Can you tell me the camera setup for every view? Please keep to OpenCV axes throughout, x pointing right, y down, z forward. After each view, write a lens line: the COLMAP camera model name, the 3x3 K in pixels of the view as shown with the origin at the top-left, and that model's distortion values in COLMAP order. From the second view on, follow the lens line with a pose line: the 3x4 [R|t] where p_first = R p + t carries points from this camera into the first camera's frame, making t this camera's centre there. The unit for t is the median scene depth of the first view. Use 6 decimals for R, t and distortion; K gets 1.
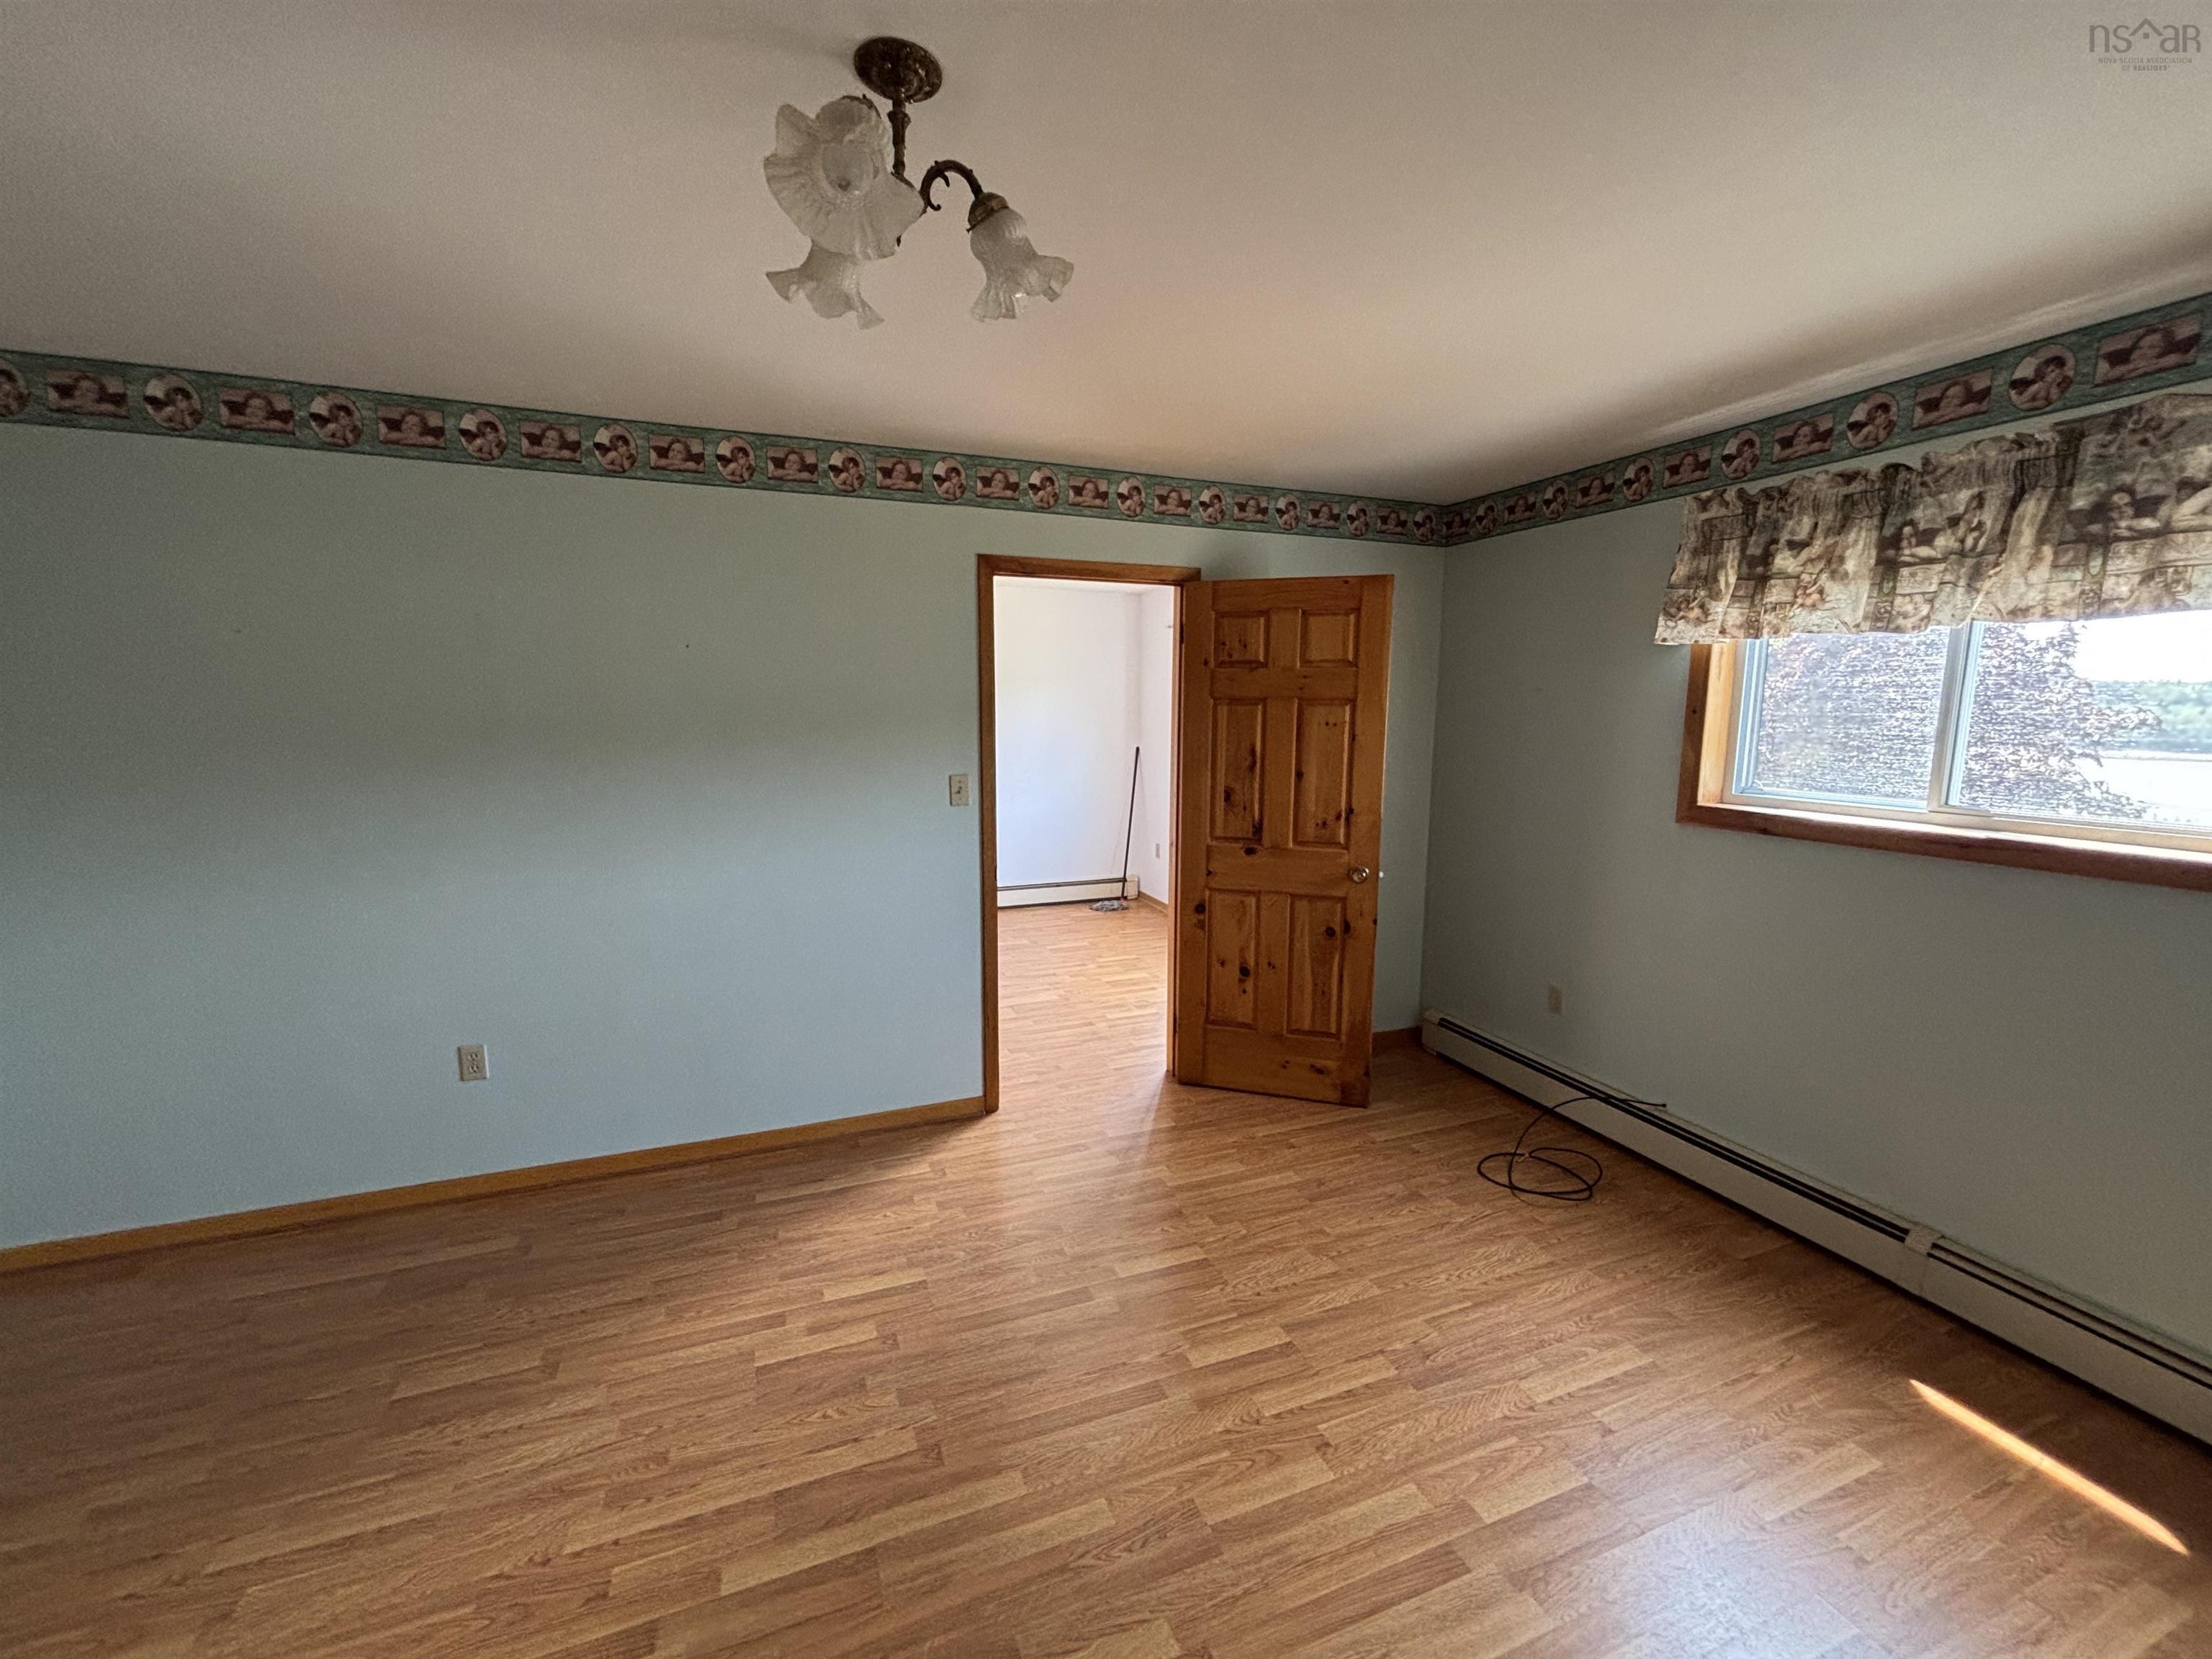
lens RADIAL K [[889.8, 0, 1107.2], [0, 889.8, 819.2], [0, 0, 1]] dist [-0.000586, -0.000681]
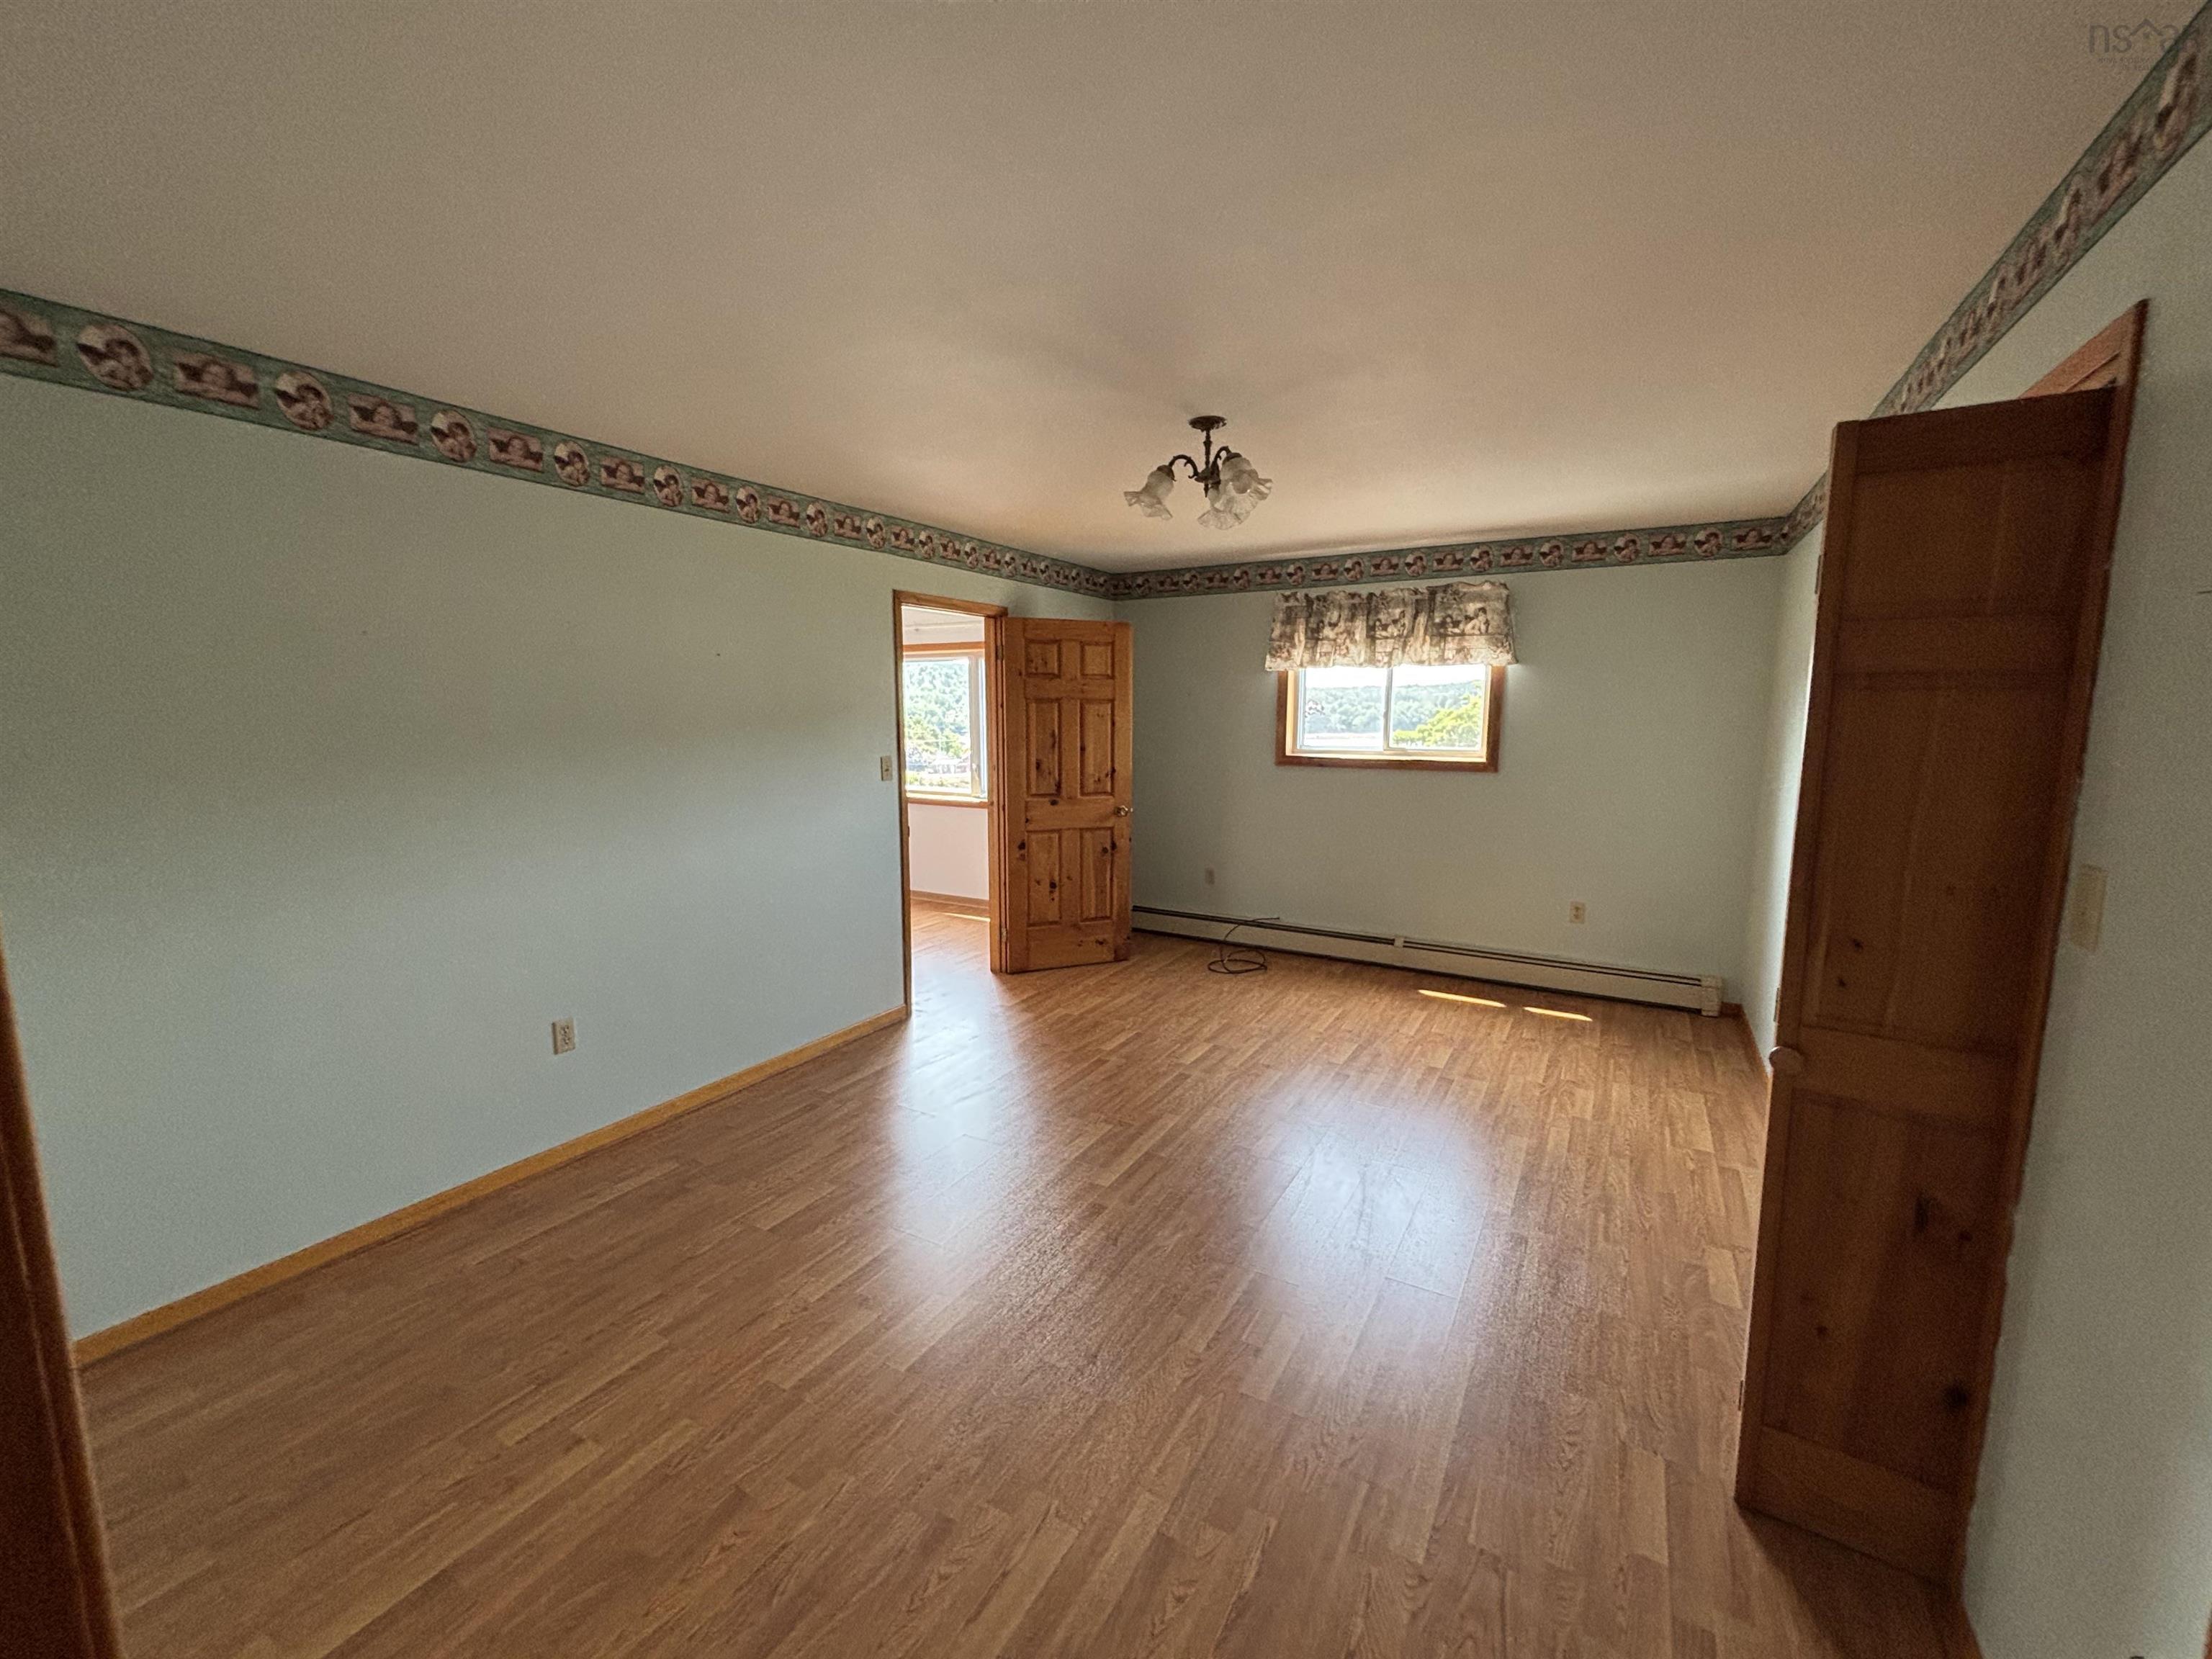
lens RADIAL K [[889.8, 0, 1107.2], [0, 889.8, 819.2], [0, 0, 1]] dist [-0.000586, -0.000681]
pose [[0.785649, -0.083238, 0.613048, -0.862758], [0.082810, 0.996140, 0.029129, 0.035959], [-0.613106, 0.027882, 0.789509, -0.275322]]
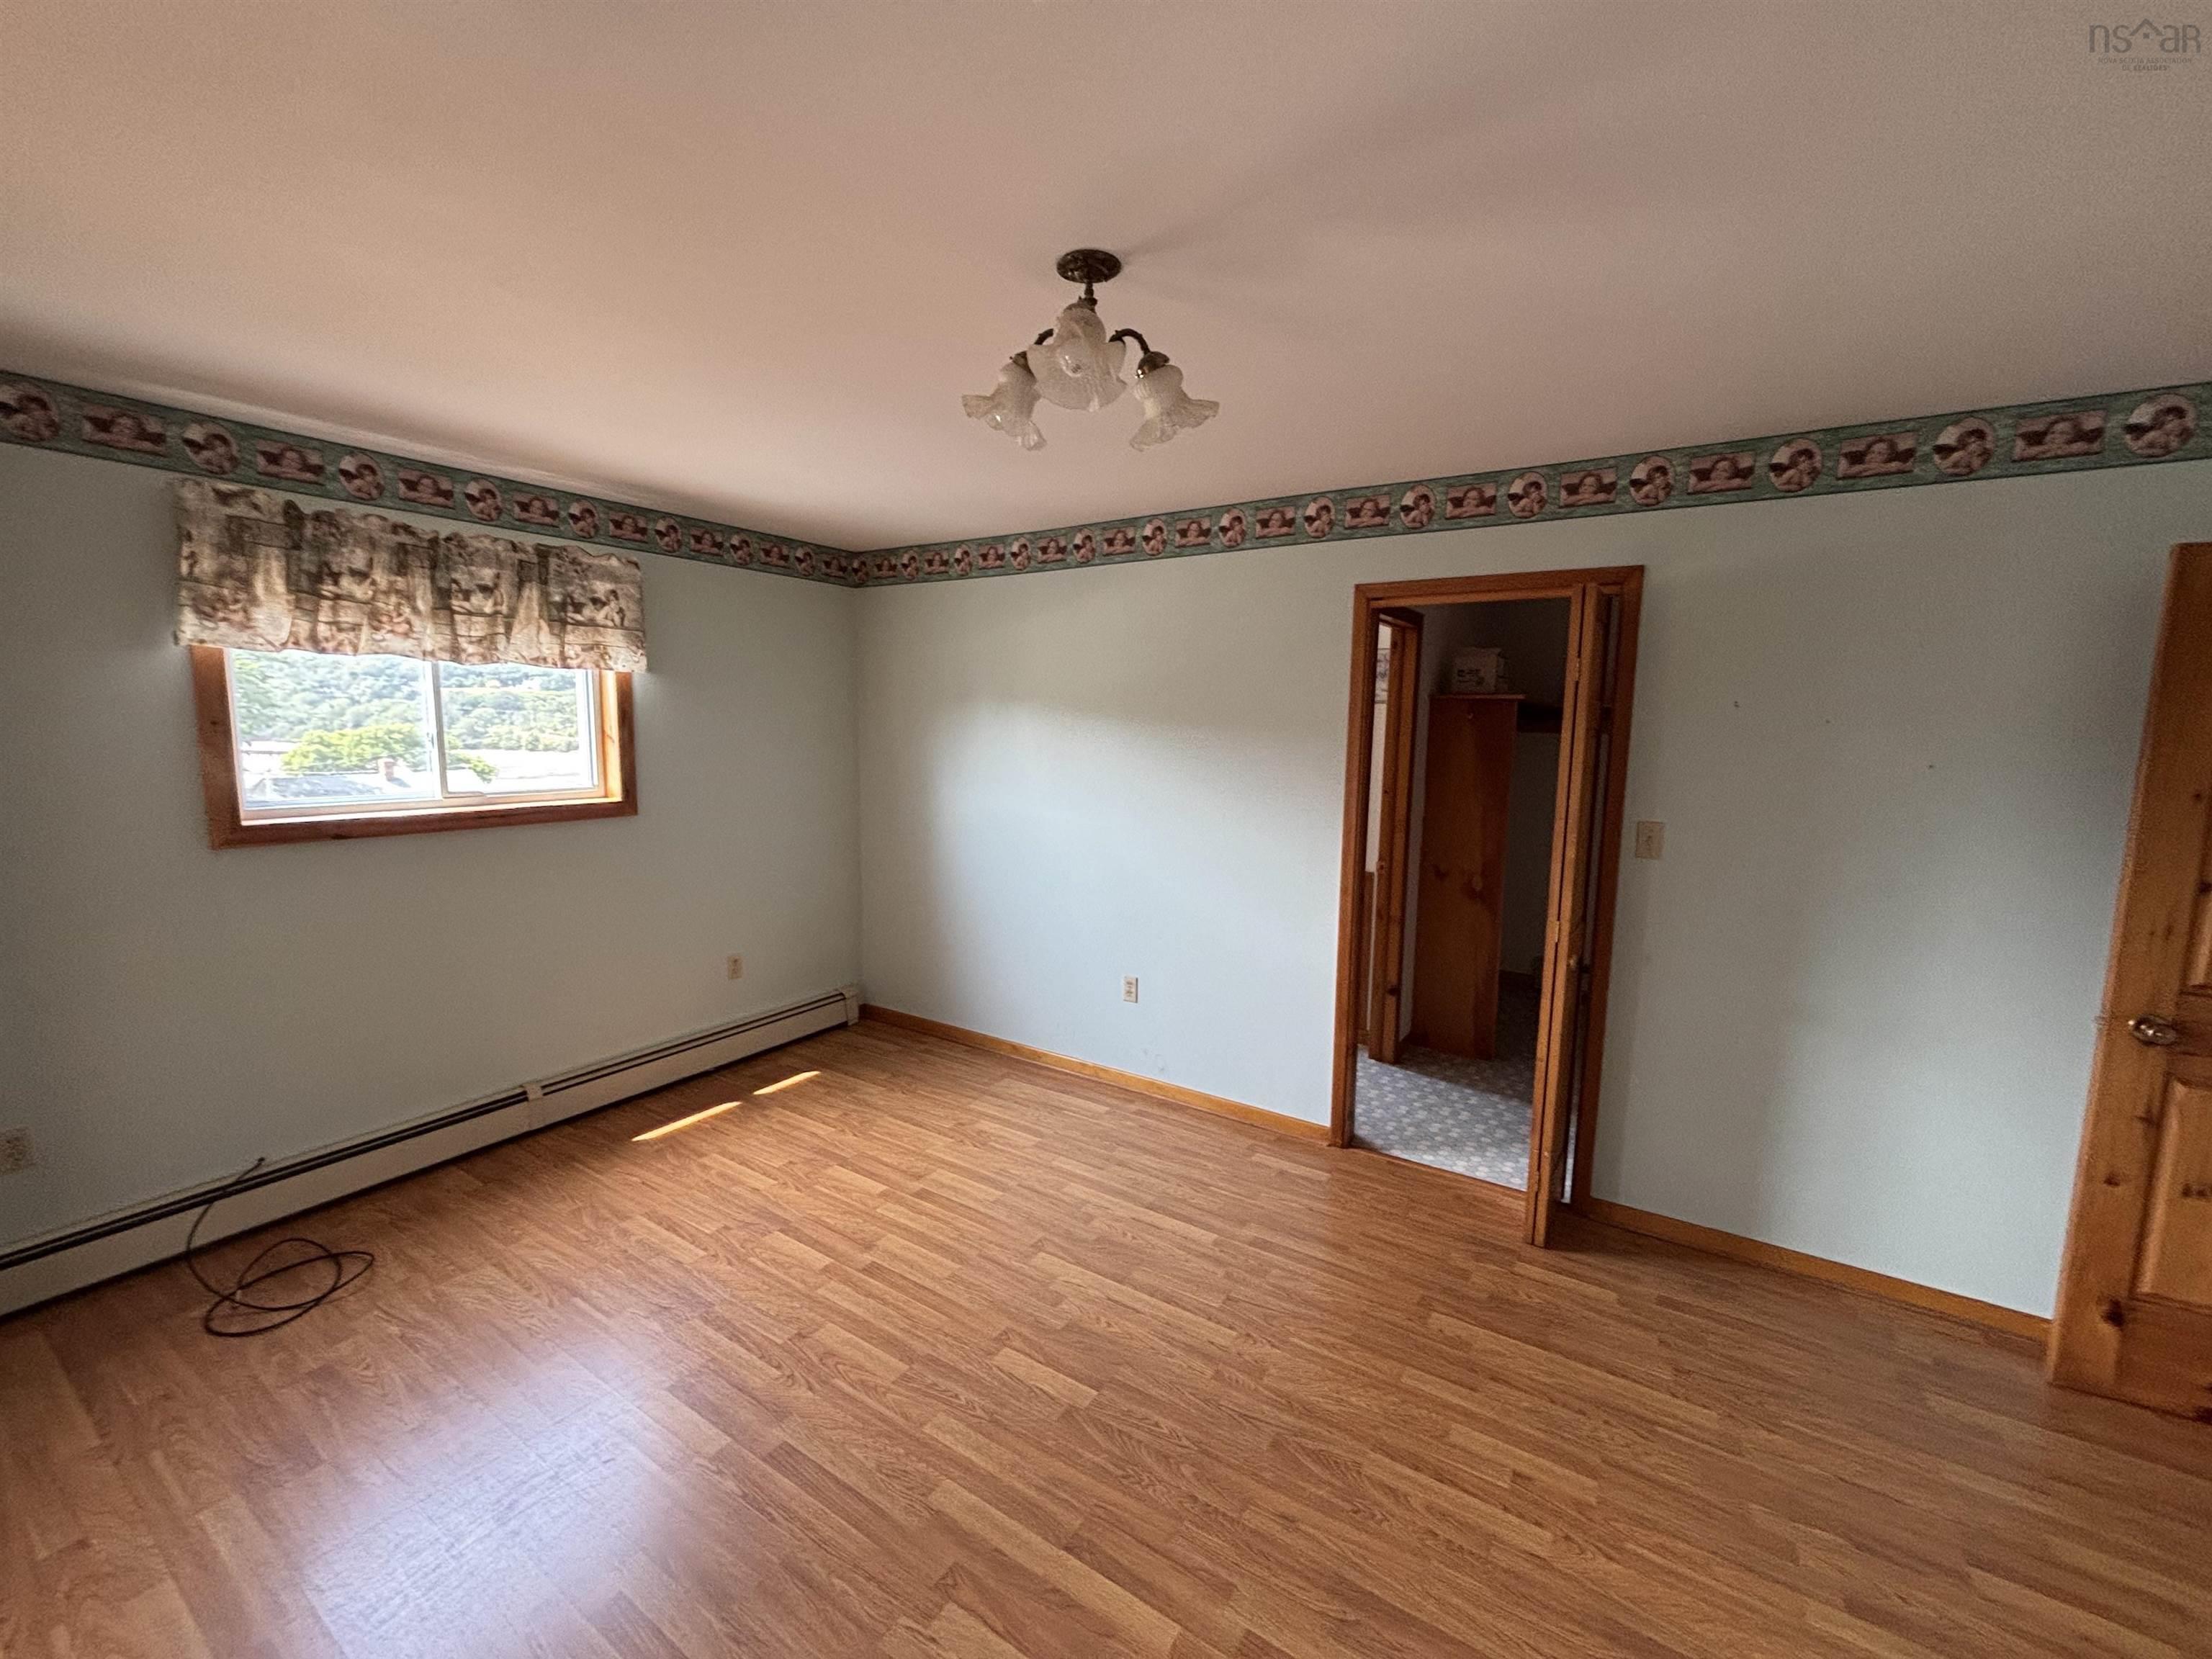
lens RADIAL K [[889.8, 0, 1107.2], [0, 889.8, 819.2], [0, 0, 1]] dist [-0.000586, -0.000681]
pose [[-0.585993, -0.104128, 0.803598, -0.630825], [0.082970, 0.978786, 0.187331, -0.127186], [-0.806057, 0.176449, -0.564922, 0.847365]]
